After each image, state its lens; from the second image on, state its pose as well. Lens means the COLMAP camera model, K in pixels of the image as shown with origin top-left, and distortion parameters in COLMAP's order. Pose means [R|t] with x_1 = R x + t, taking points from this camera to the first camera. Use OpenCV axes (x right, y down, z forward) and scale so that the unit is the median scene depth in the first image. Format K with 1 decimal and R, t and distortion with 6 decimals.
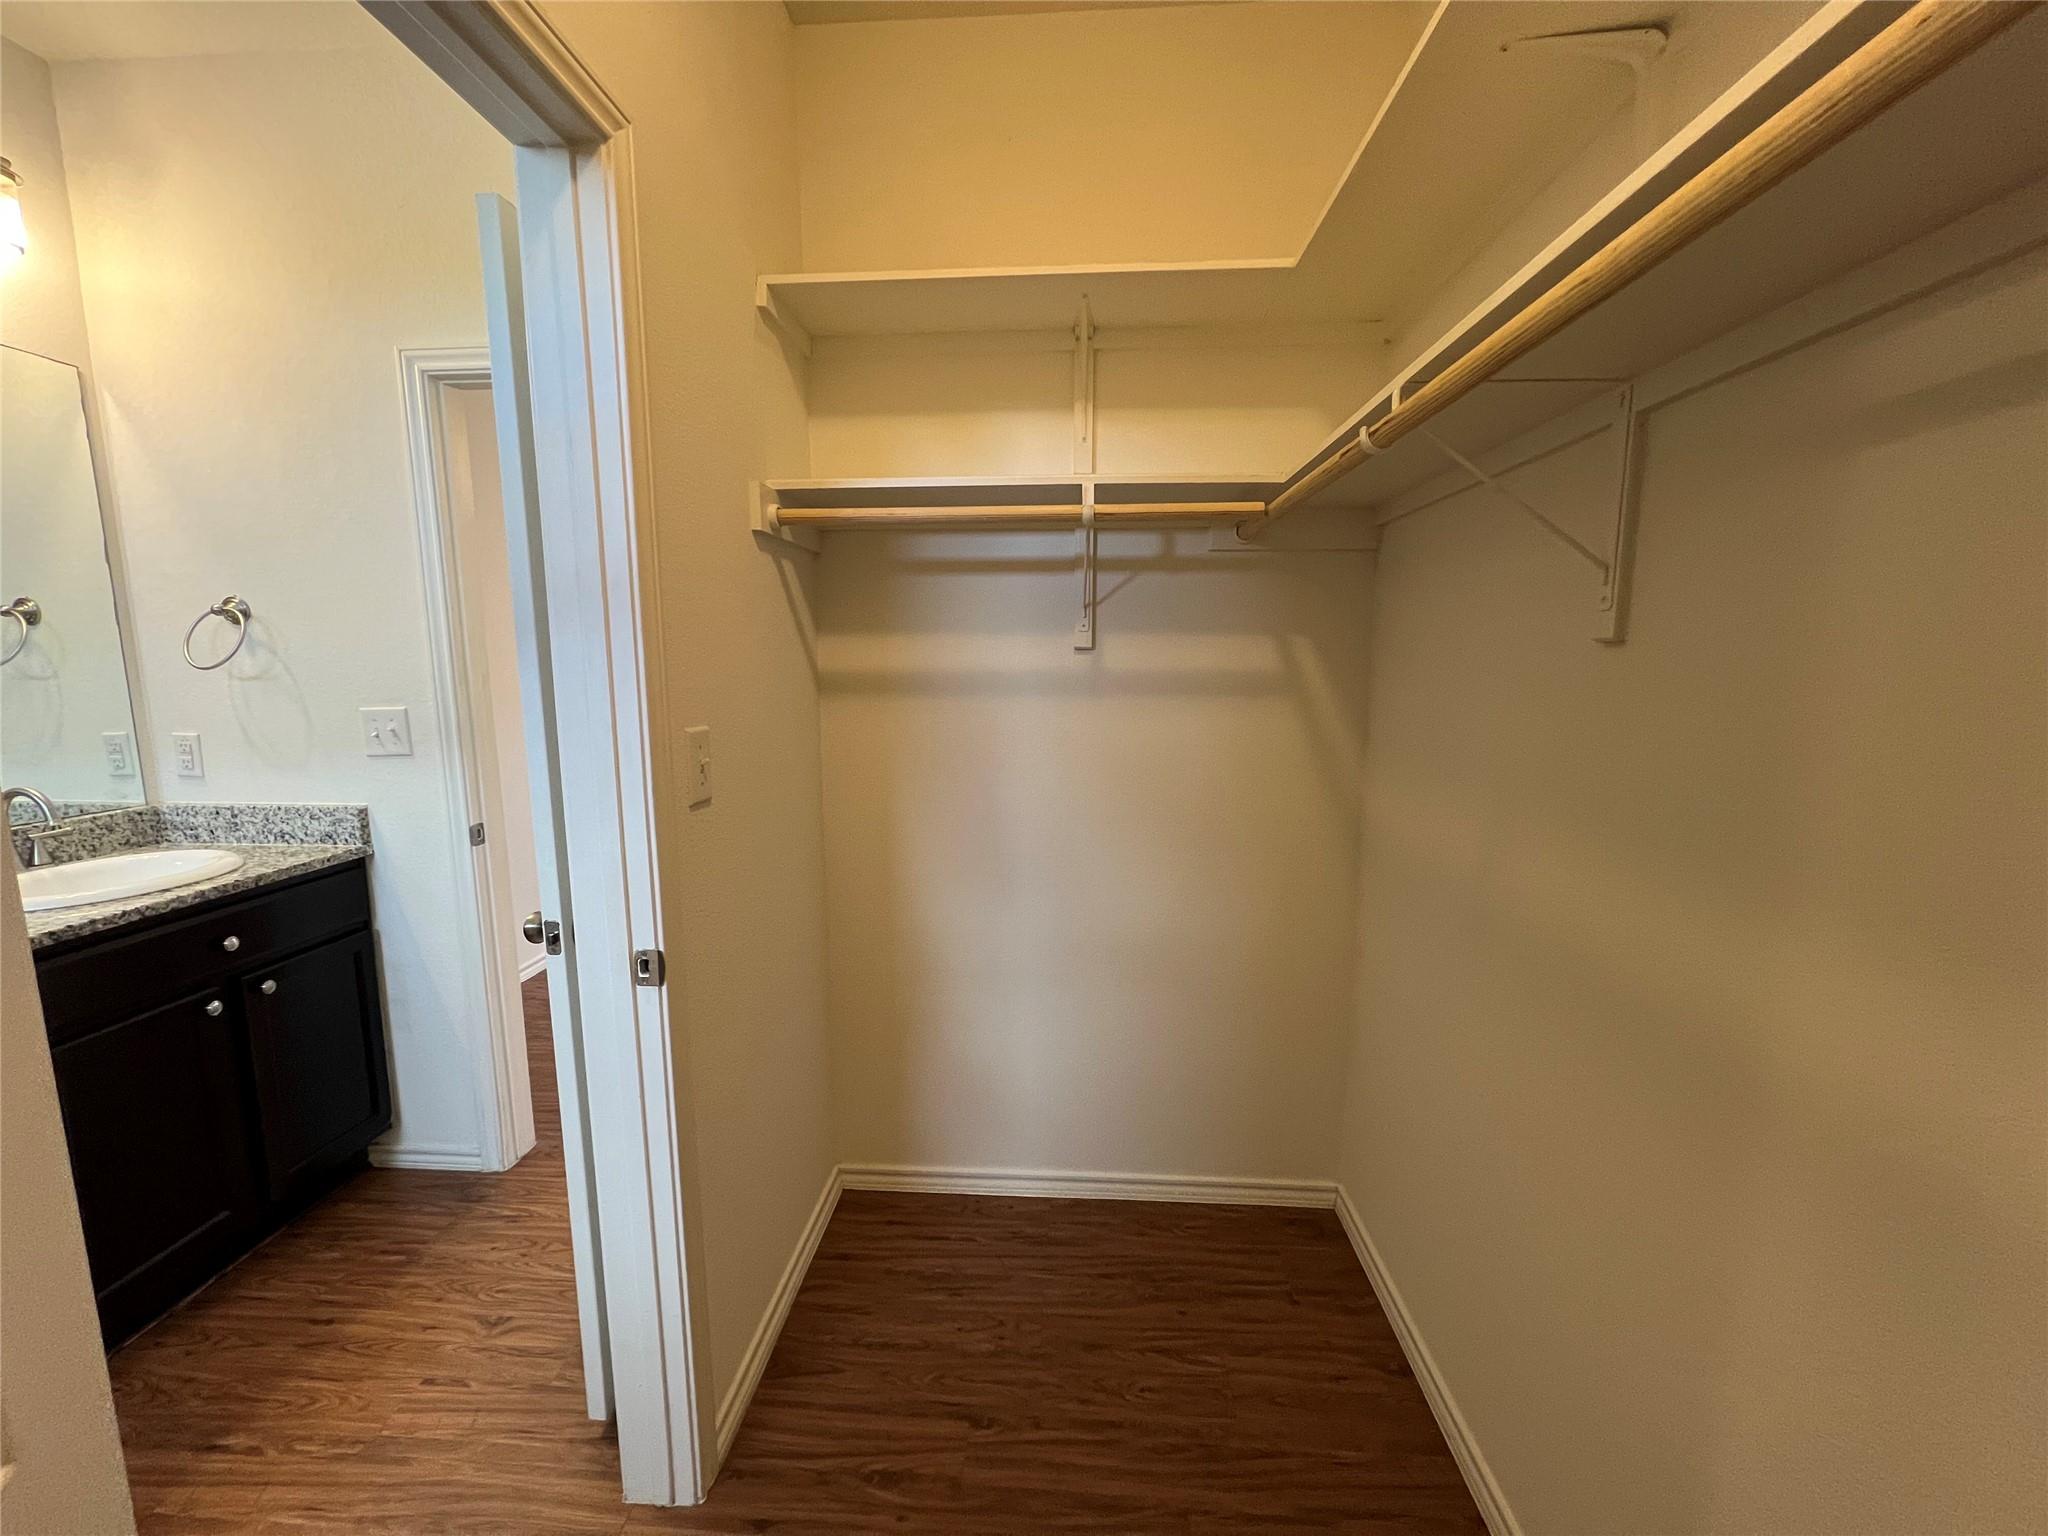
lens RADIAL K [[822.1, 0, 1023.4], [0, 822.1, 771.0], [0, 0, 1]] dist [-0.000714, -0.000058]
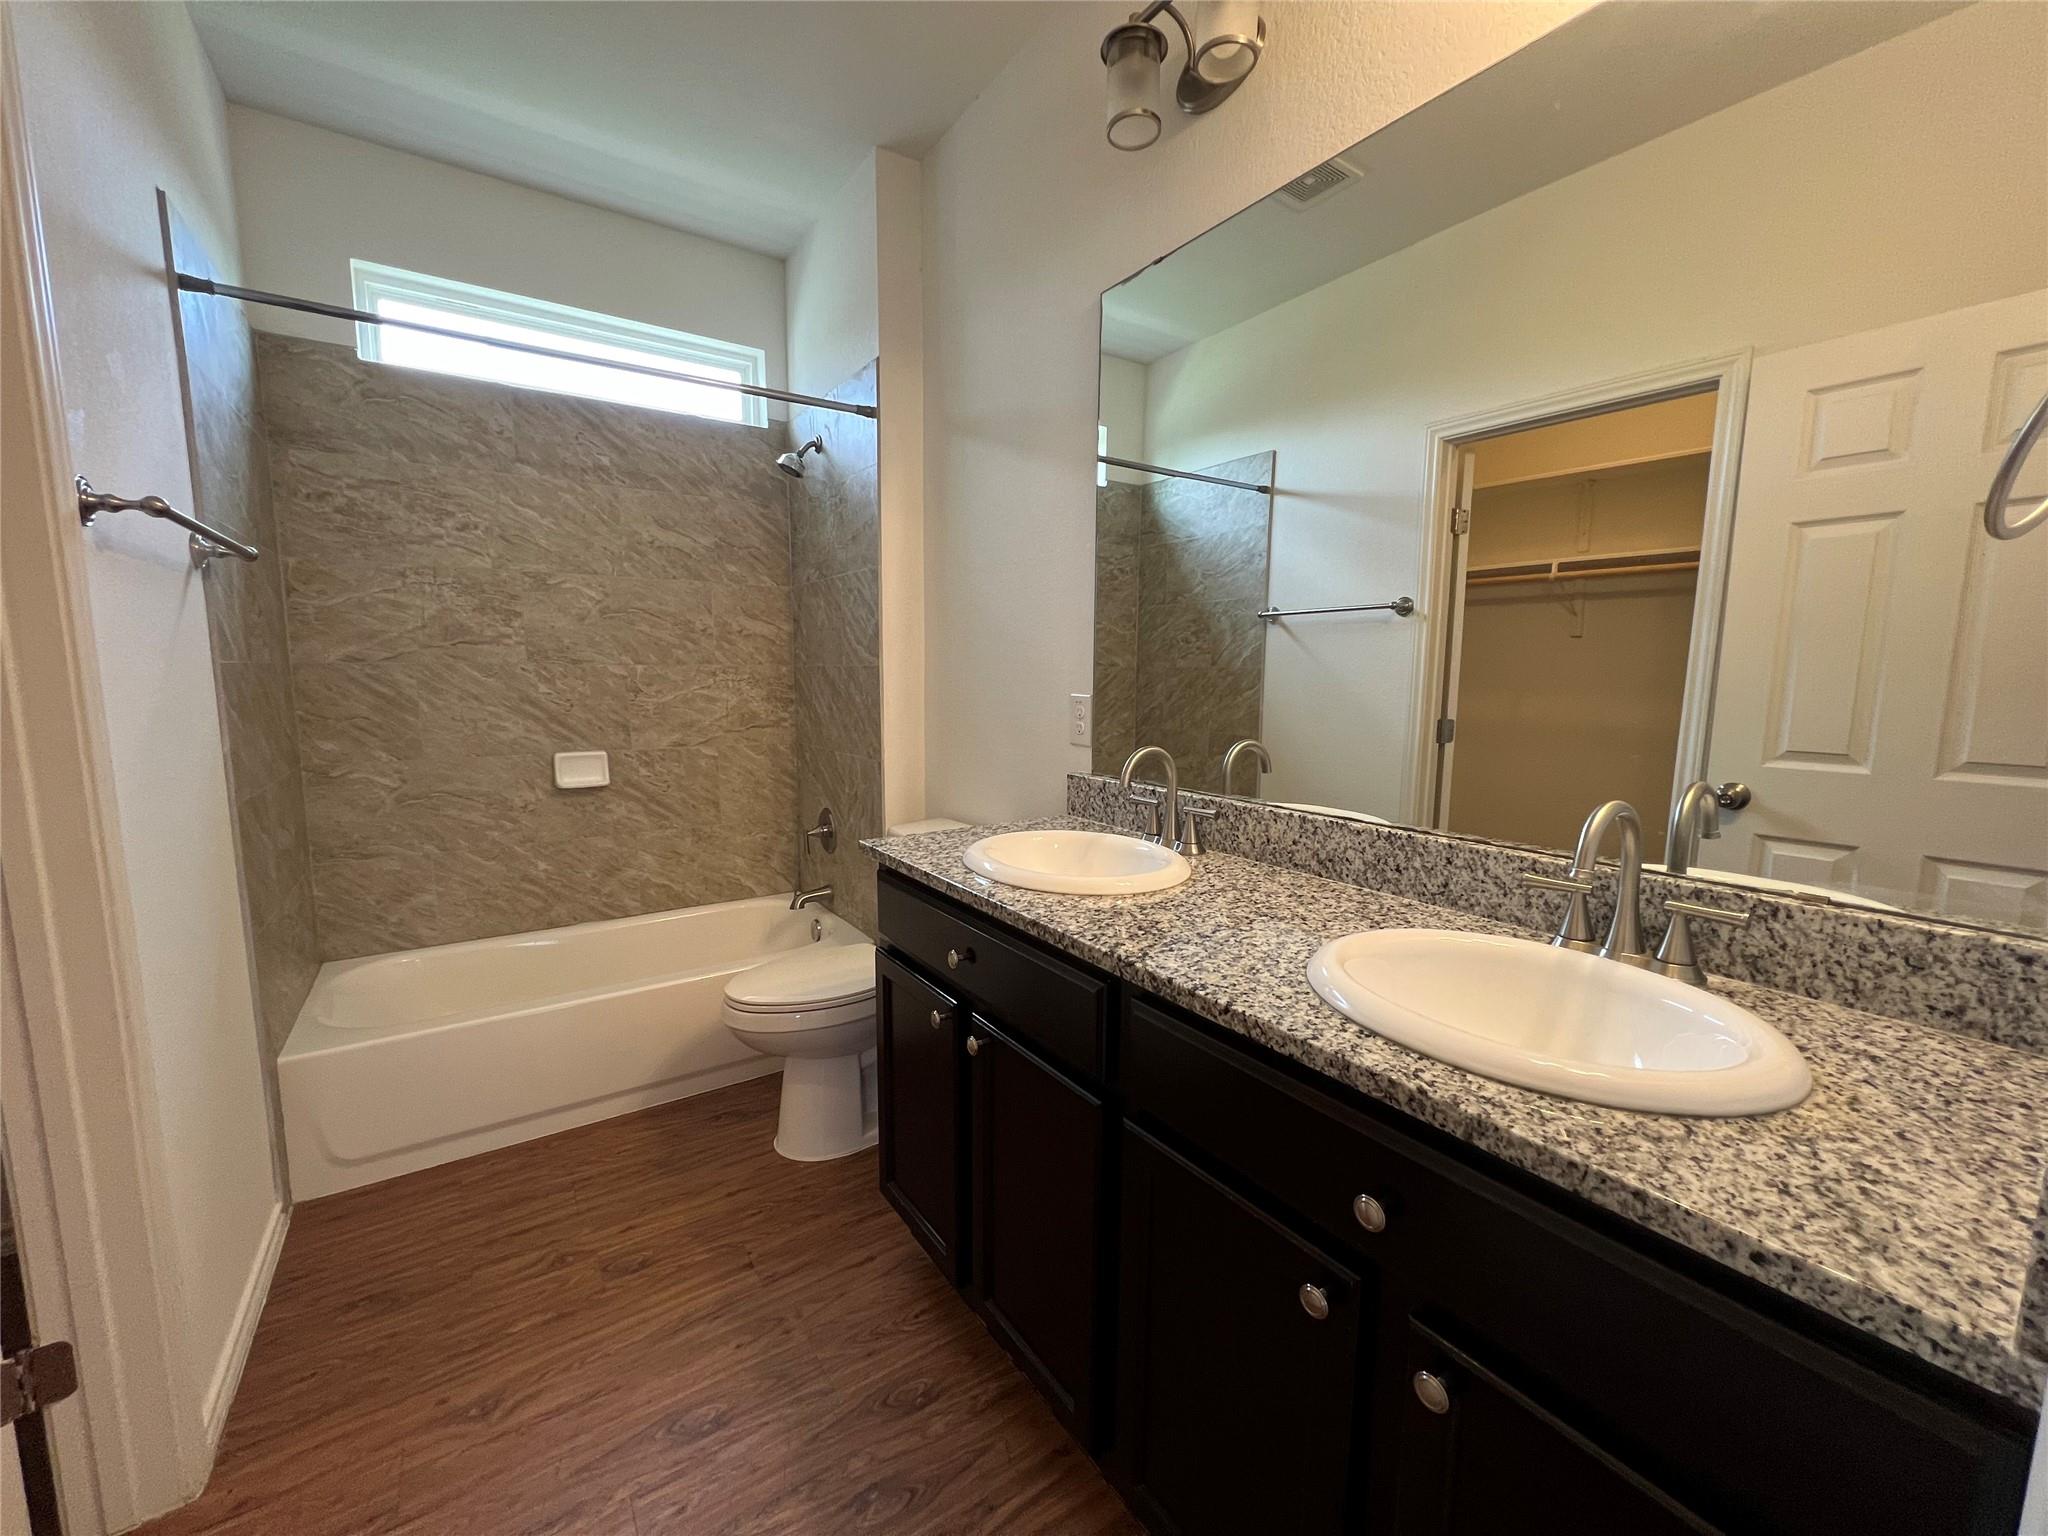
lens RADIAL K [[811.1, 0, 1013.7], [0, 811.1, 783.3], [0, 0, 1]] dist [0.002033, 0.000053]
pose [[-0.791117, 0.080234, -0.606379, -0.567648], [-0.090379, 0.965144, 0.245619, -0.081314], [0.604951, 0.249117, -0.756291, 1.104940]]
